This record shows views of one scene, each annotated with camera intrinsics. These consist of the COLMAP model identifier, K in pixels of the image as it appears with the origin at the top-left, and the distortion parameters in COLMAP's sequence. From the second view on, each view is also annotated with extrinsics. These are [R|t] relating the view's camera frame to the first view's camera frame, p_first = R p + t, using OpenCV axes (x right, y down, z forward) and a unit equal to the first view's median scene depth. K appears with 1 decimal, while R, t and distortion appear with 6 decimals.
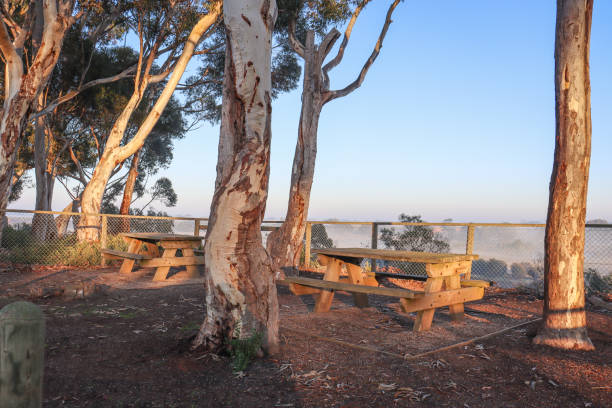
lens RADIAL K [[522.0, 0, 306.0], [0, 522.0, 204.0], [0, 0, 1]] dist [-0.124680, 0.172215]
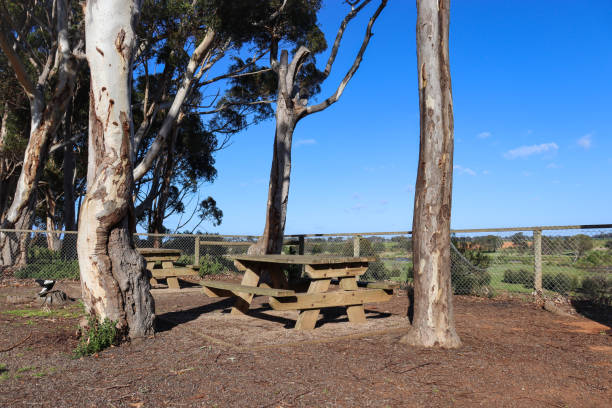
lens RADIAL K [[522.0, 0, 306.0], [0, 522.0, 204.0], [0, 0, 1]] dist [-0.124680, 0.172215]
pose [[0.983885, -0.035563, -0.175232, 0.457199], [0.028737, 0.998732, -0.041339, 0.040177], [0.176480, 0.035637, 0.983659, -0.034776]]
